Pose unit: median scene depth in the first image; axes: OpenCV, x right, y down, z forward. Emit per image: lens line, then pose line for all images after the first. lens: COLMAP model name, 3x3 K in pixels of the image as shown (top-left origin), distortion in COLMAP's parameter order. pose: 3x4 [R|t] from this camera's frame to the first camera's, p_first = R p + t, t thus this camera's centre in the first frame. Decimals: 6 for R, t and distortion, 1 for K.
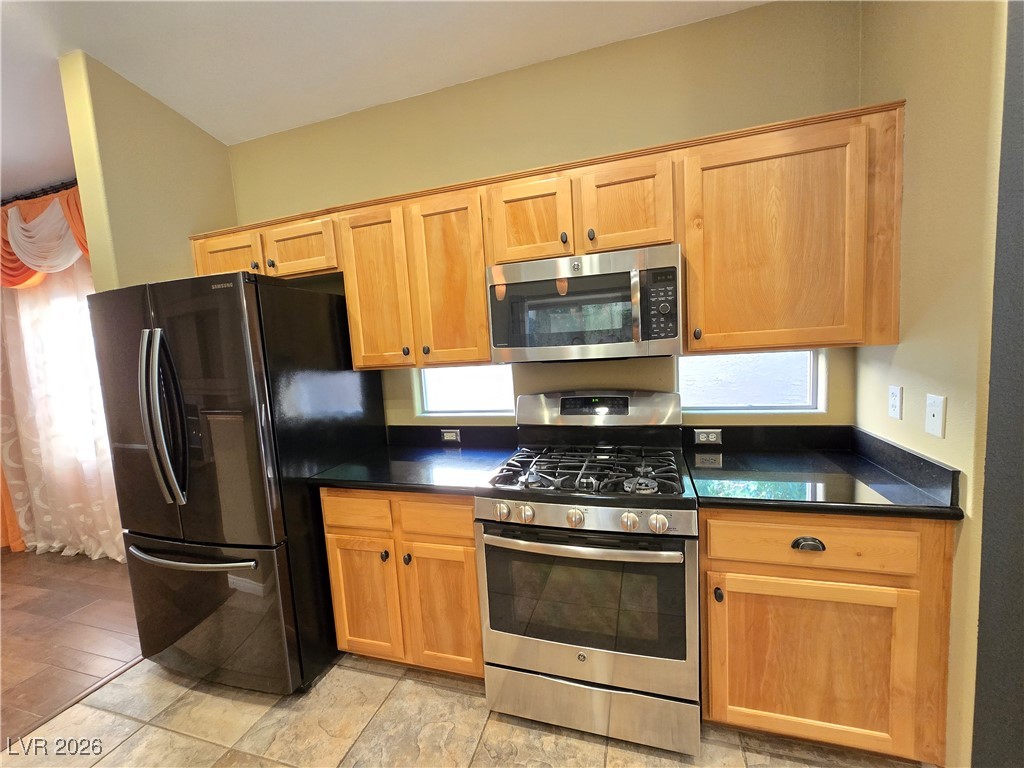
lens RADIAL K [[422.6, 0, 512.0], [0, 422.6, 384.0], [0, 0, 1]] dist [-0.002067, -0.000018]
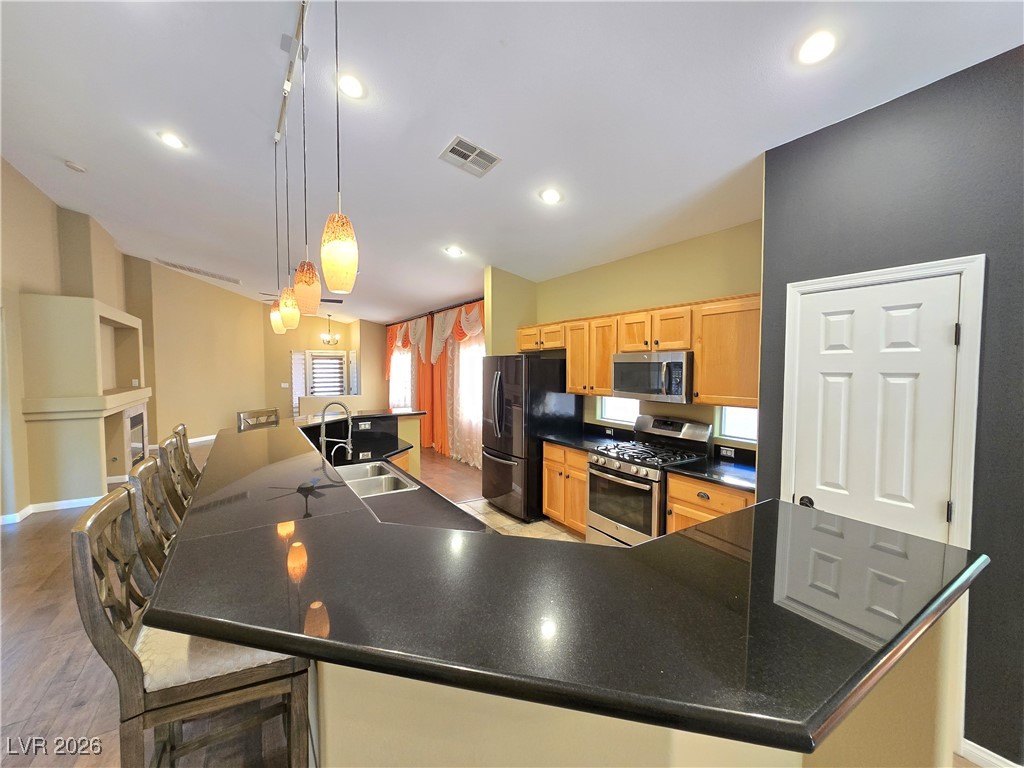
lens RADIAL K [[419.5, 0, 512.2], [0, 419.5, 387.9], [0, 0, 1]] dist [-0.004725, 0.000930]
pose [[0.759912, 0.095554, -0.642965, 0.828710], [-0.112153, 0.993576, 0.015108, -0.063344], [0.640278, 0.060630, 0.765747, -0.863683]]
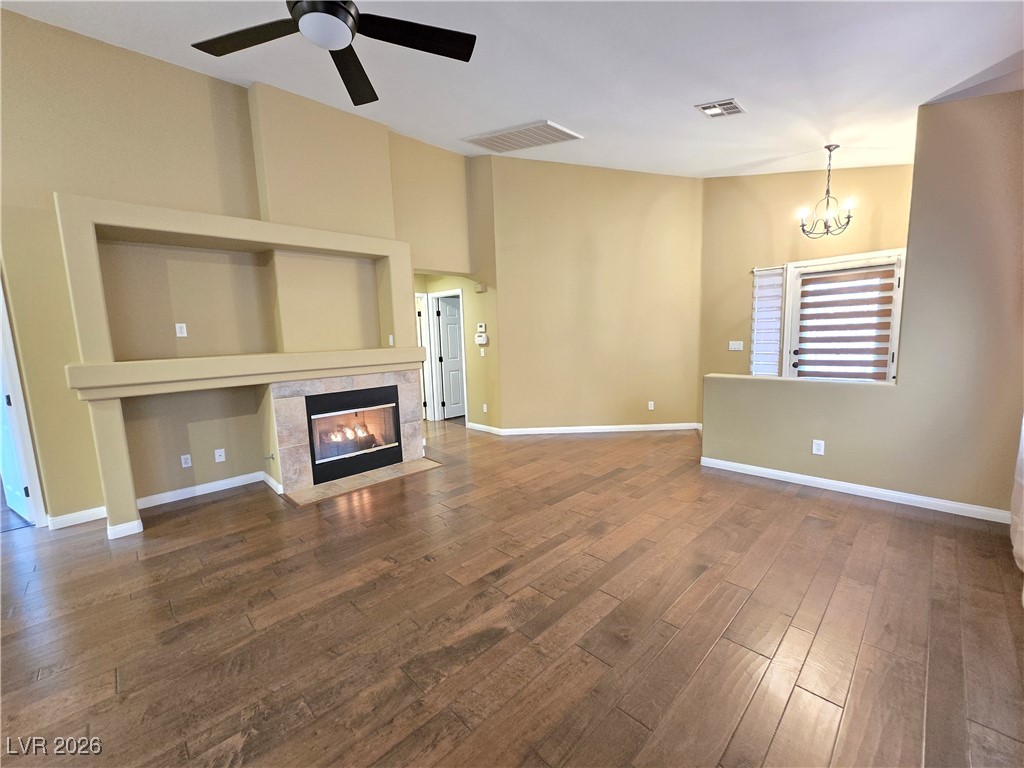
lens RADIAL K [[415.0, 0, 514.1], [0, 415.0, 388.2], [0, 0, 1]] dist [-0.005954, 0.000067]
pose [[-0.472186, 0.191916, -0.860354, -2.068094], [-0.020473, 0.973361, 0.228360, 0.017116], [0.881261, 0.125443, -0.455679, 1.462452]]
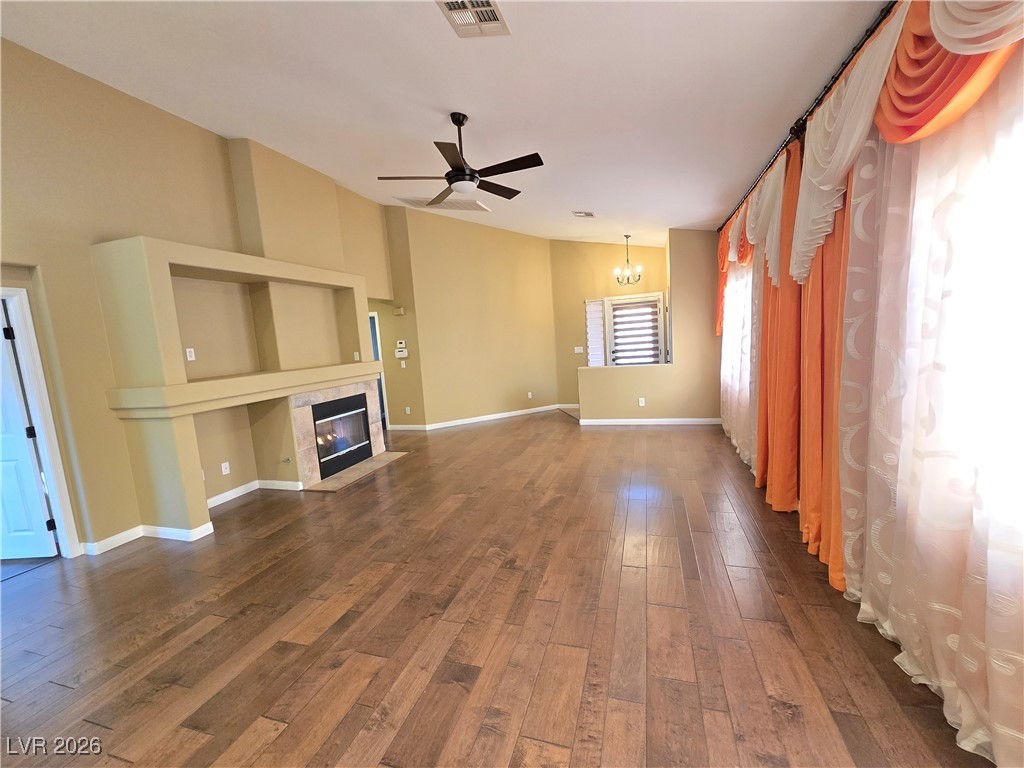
lens RADIAL K [[416.5, 0, 512.4], [0, 416.5, 387.8], [0, 0, 1]] dist [-0.000010, 0.000396]
pose [[-0.003654, 0.182046, -0.983283, -1.002630], [-0.026459, 0.982928, 0.182078, -0.031252], [0.999643, 0.026682, 0.001226, 0.828108]]
